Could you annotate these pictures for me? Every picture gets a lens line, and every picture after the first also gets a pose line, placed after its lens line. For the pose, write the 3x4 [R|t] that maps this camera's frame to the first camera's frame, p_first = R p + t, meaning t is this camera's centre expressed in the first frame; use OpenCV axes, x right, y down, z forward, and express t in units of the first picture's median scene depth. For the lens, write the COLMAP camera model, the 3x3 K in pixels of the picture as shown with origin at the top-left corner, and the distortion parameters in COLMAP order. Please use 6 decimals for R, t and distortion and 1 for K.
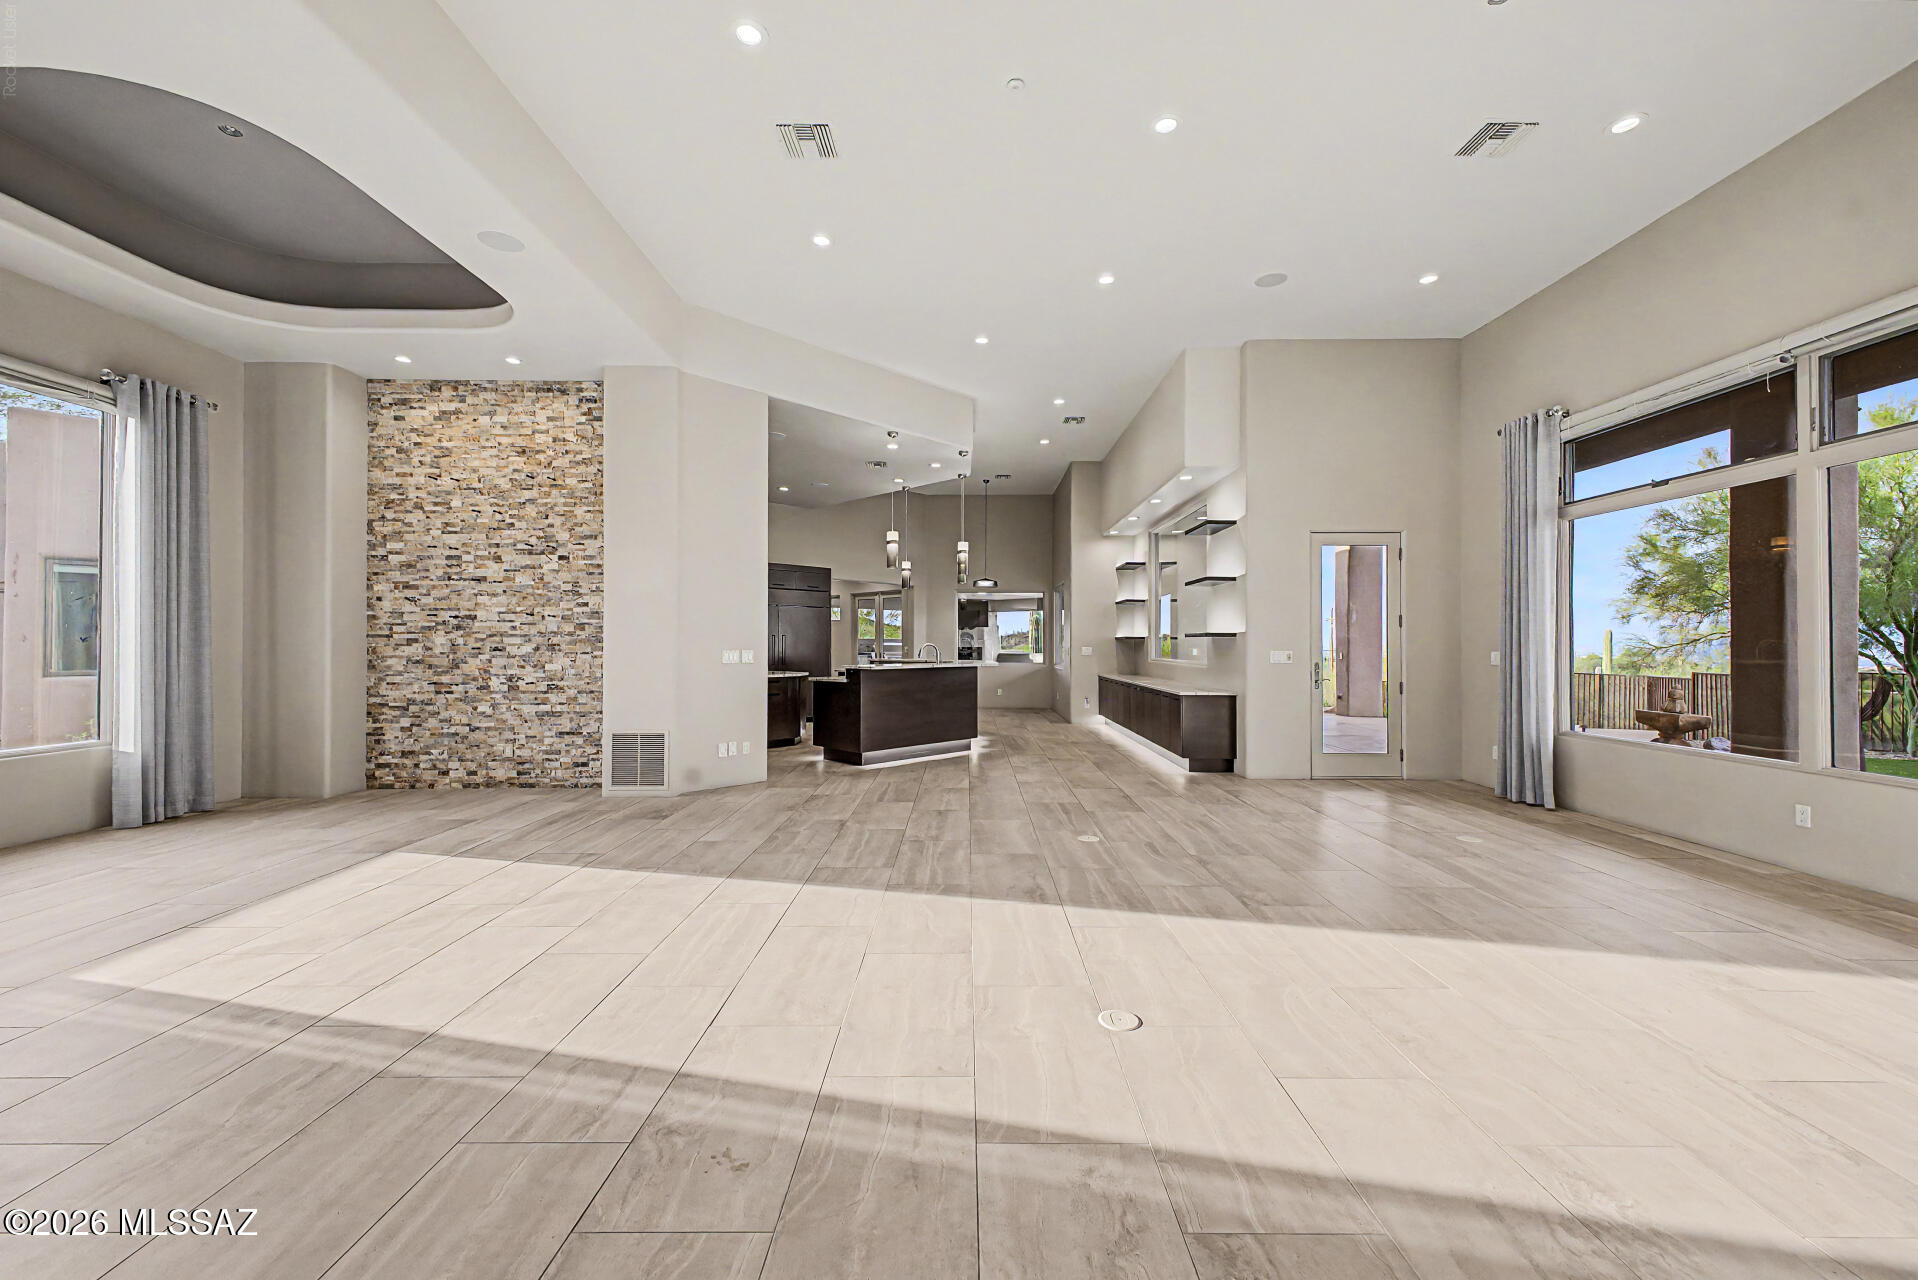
lens RADIAL K [[758.4, 0, 960.4], [0, 758.4, 631.9], [0, 0, 1]] dist [0.015350, -0.002107]
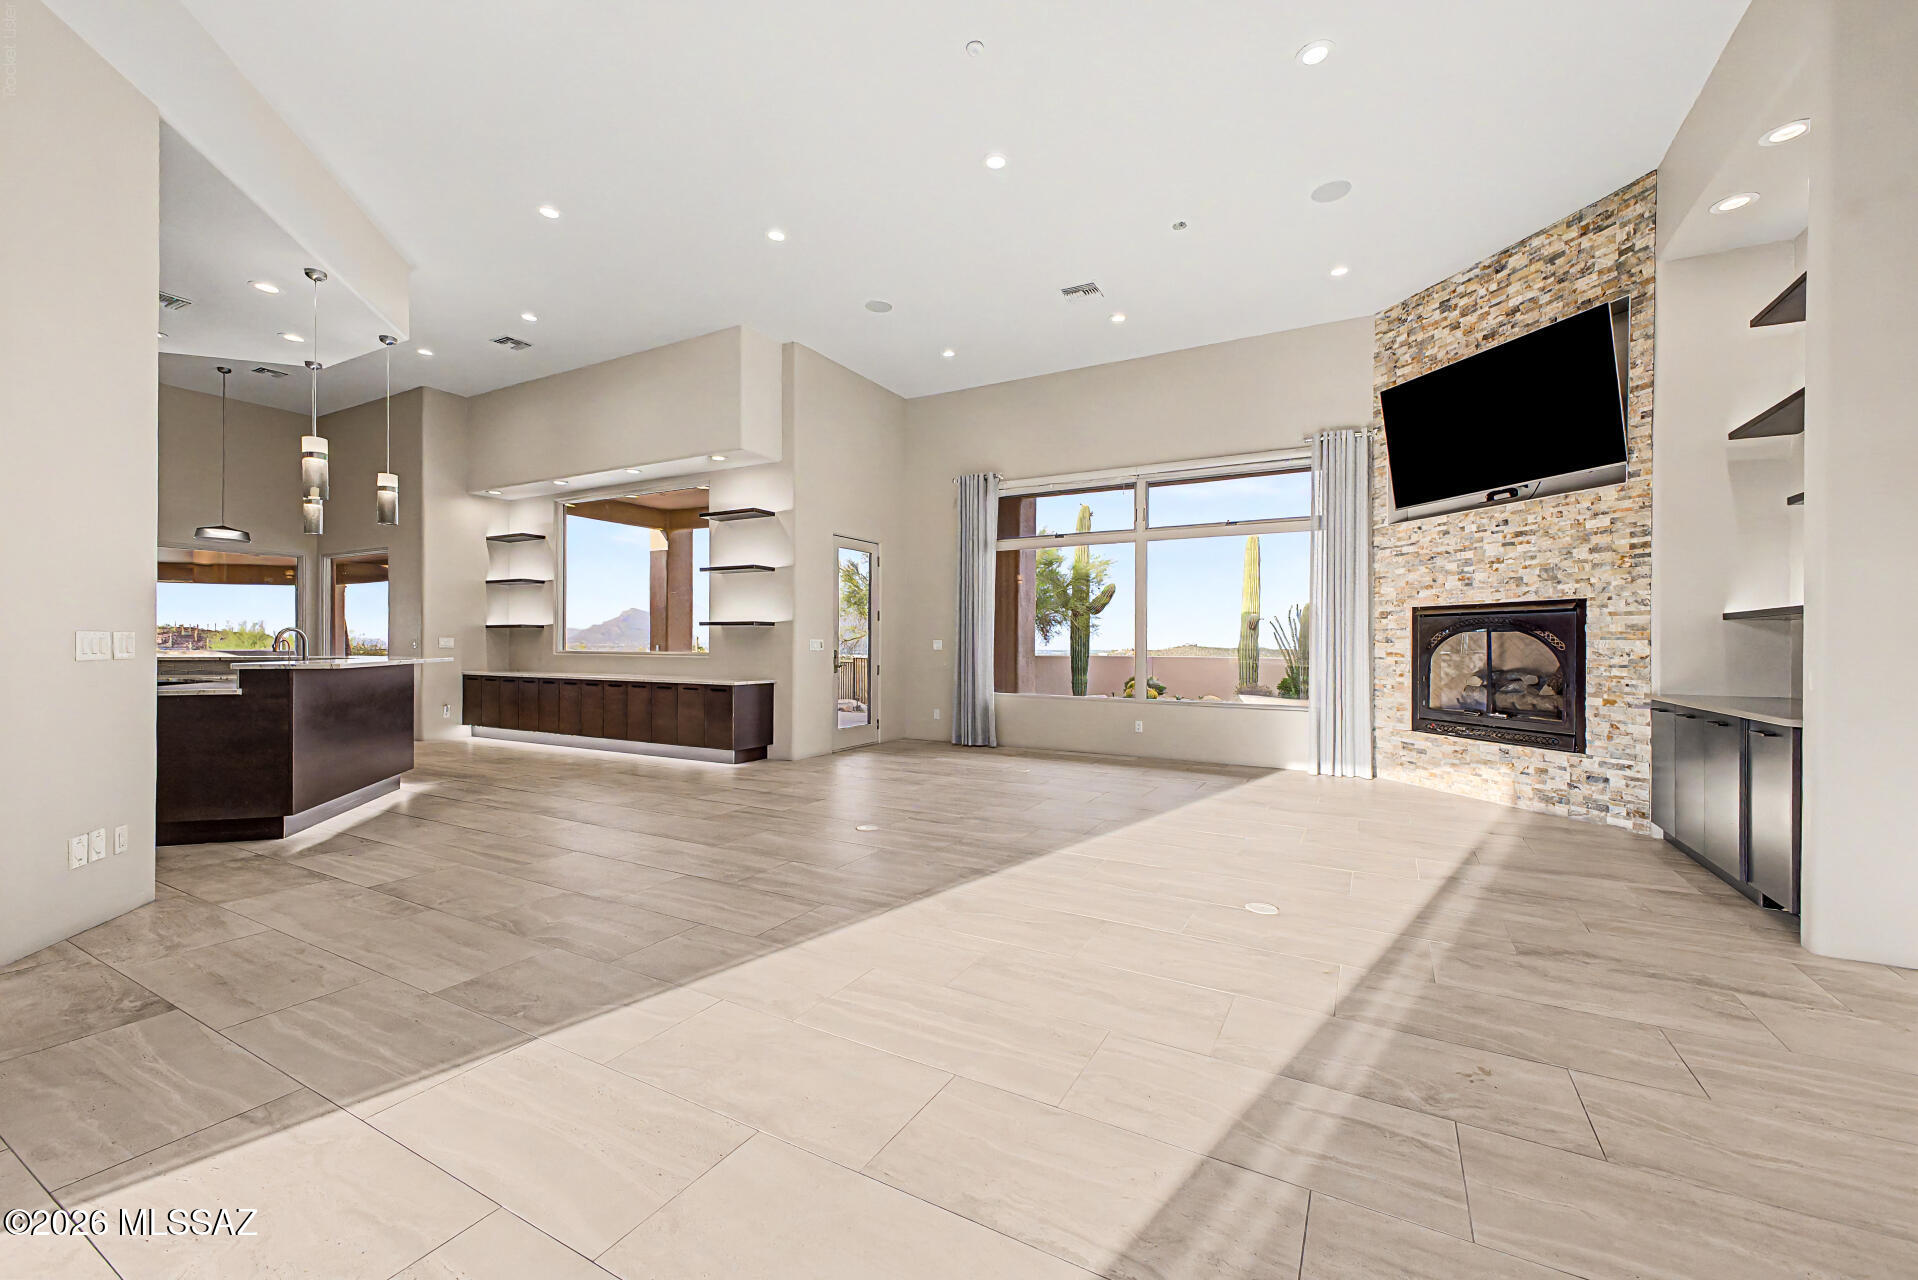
lens RADIAL K [[758.4, 0, 961.8], [0, 758.4, 640.1], [0, 0, 1]] dist [0.015350, -0.002107]
pose [[0.476935, 0.003649, 0.878931, -0.465360], [-0.018515, 0.999811, 0.005896, 0.016793], [-0.878744, -0.019086, 0.476912, 0.320186]]
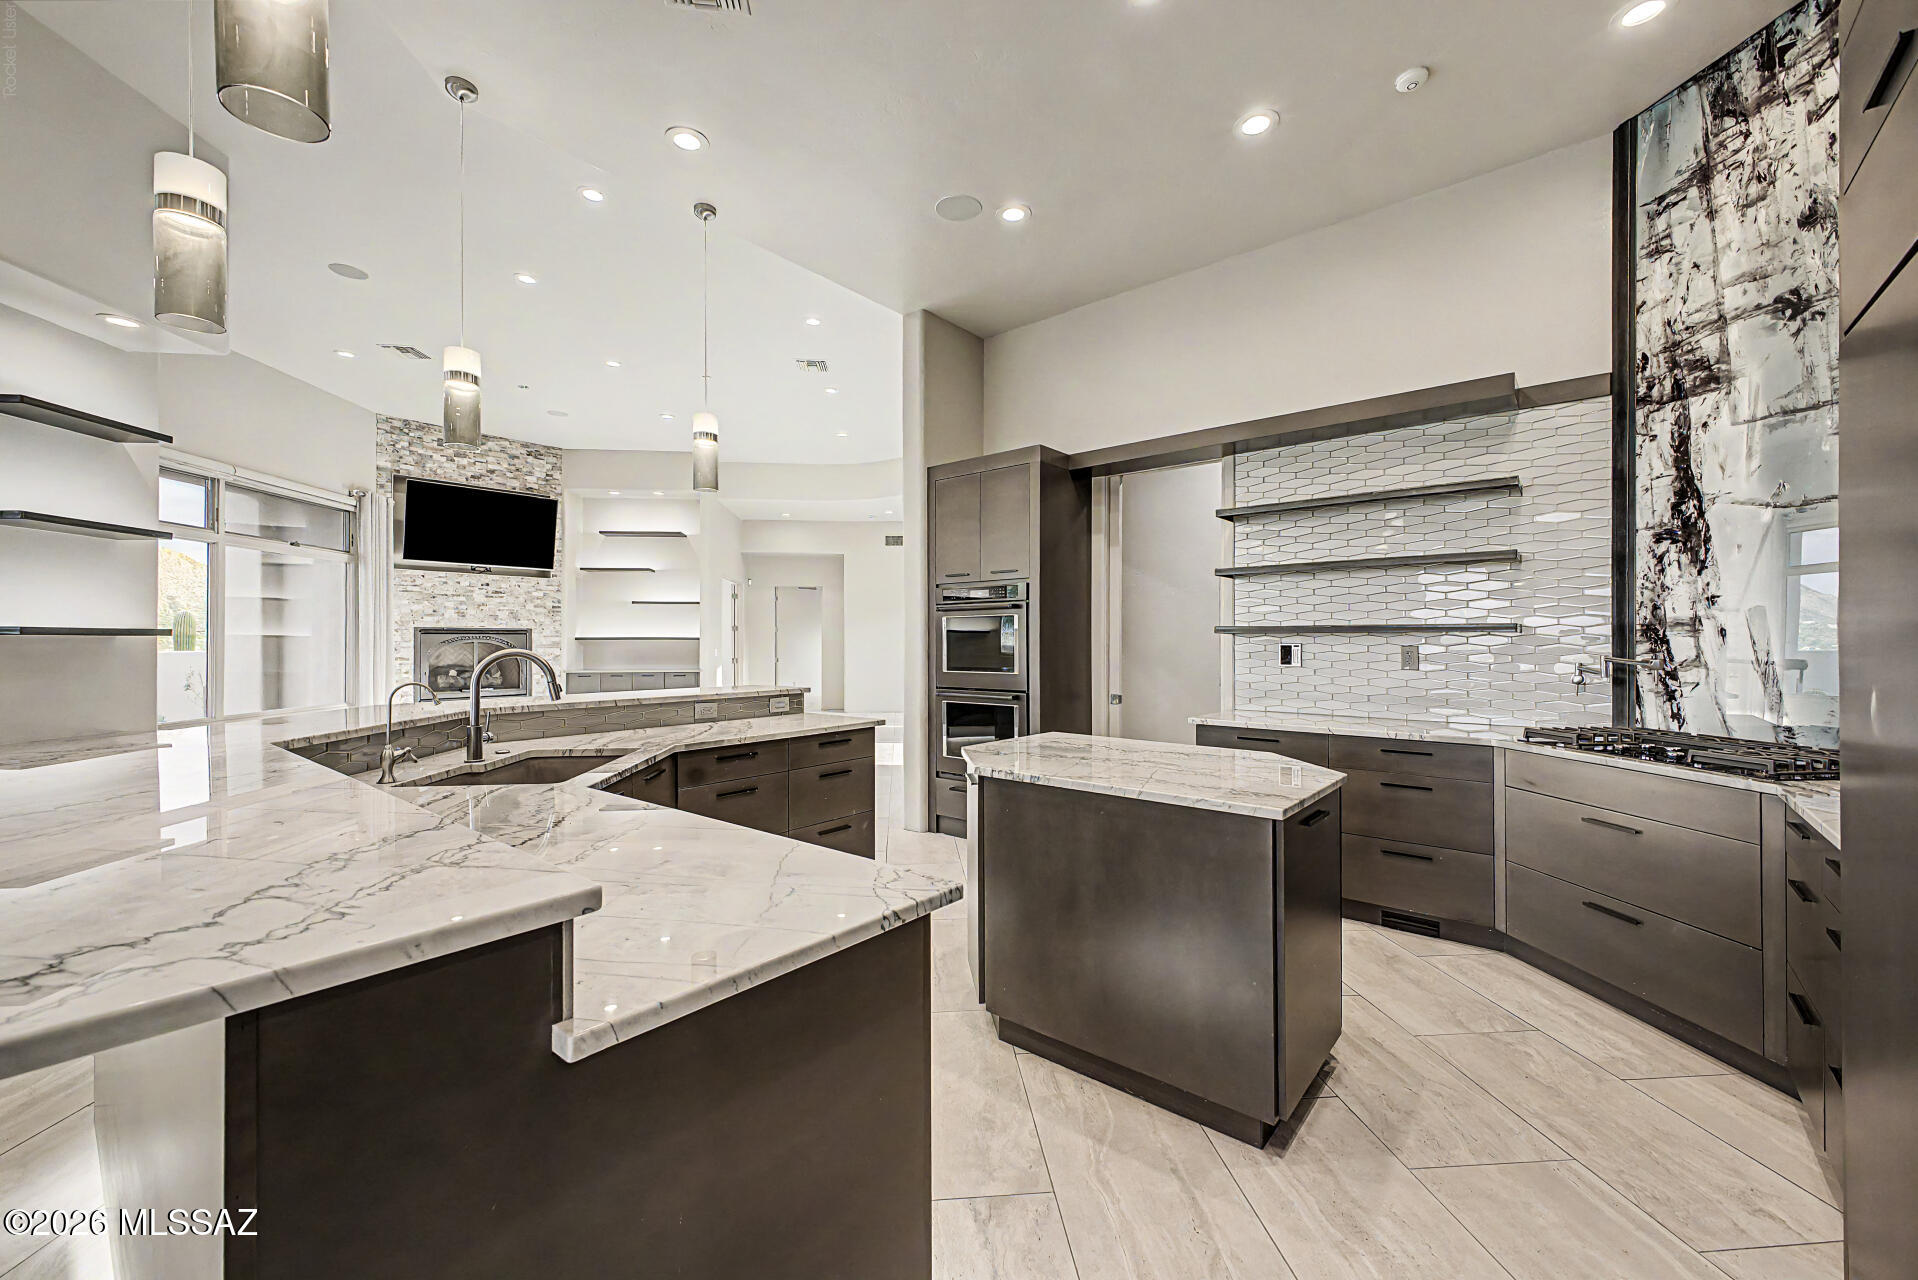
lens RADIAL K [[758.4, 0, 964.6], [0, 758.4, 639.8], [0, 0, 1]] dist [0.015350, -0.002107]
pose [[-0.995085, -0.000617, -0.099027, -0.246852], [0.001286, 0.999816, -0.019148, 0.023935], [0.099021, -0.019181, -0.994900, 1.836100]]
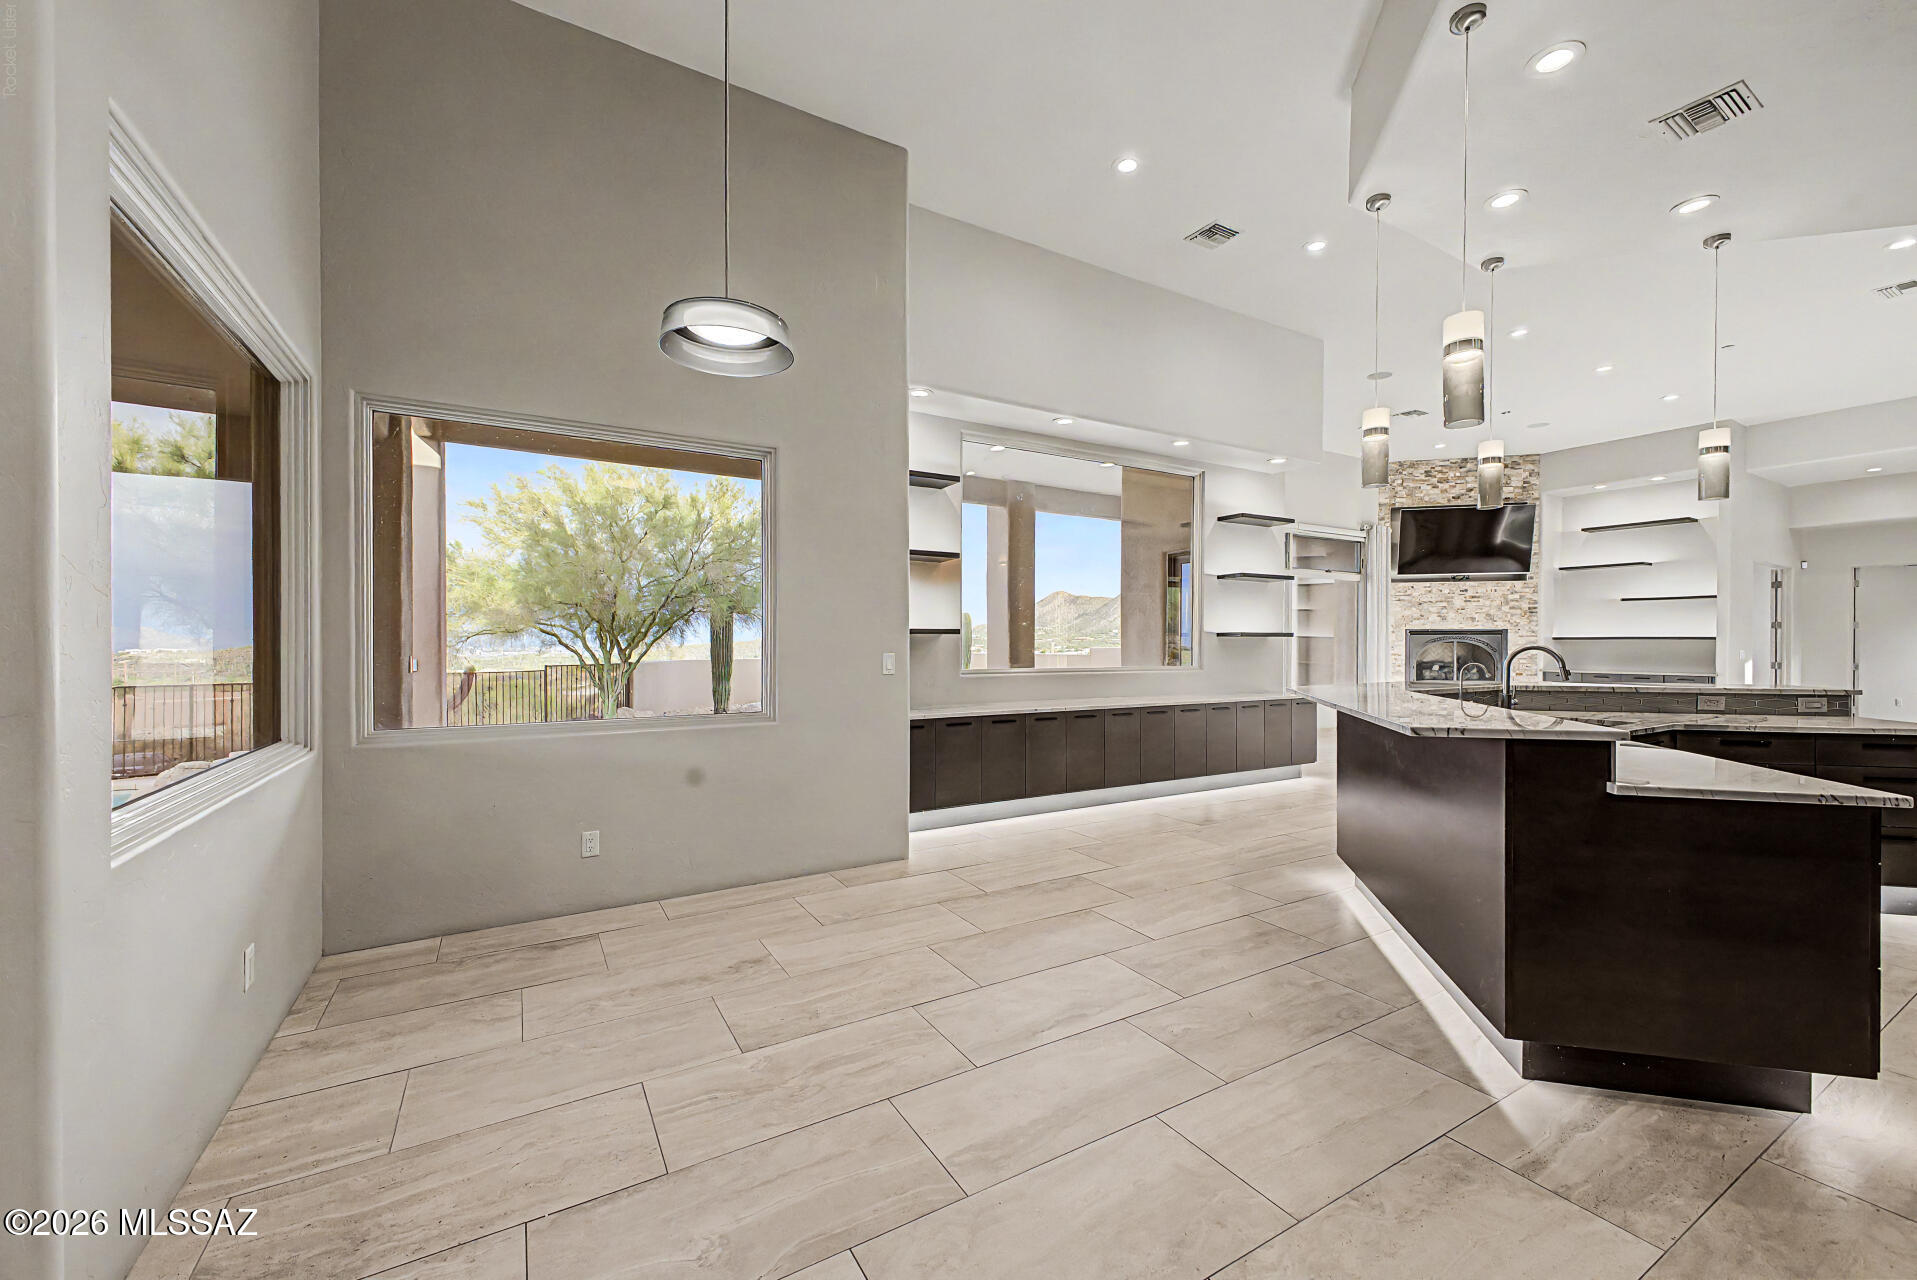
lens RADIAL K [[758.0, 0, 966.3], [0, 758.0, 644.6], [0, 0, 1]] dist [0.015350, -0.002107]
pose [[-0.525785, -0.004913, 0.850604, -0.322366], [-0.015784, 0.999868, -0.003982, 0.029560], [-0.850471, -0.015519, -0.525792, 2.093926]]
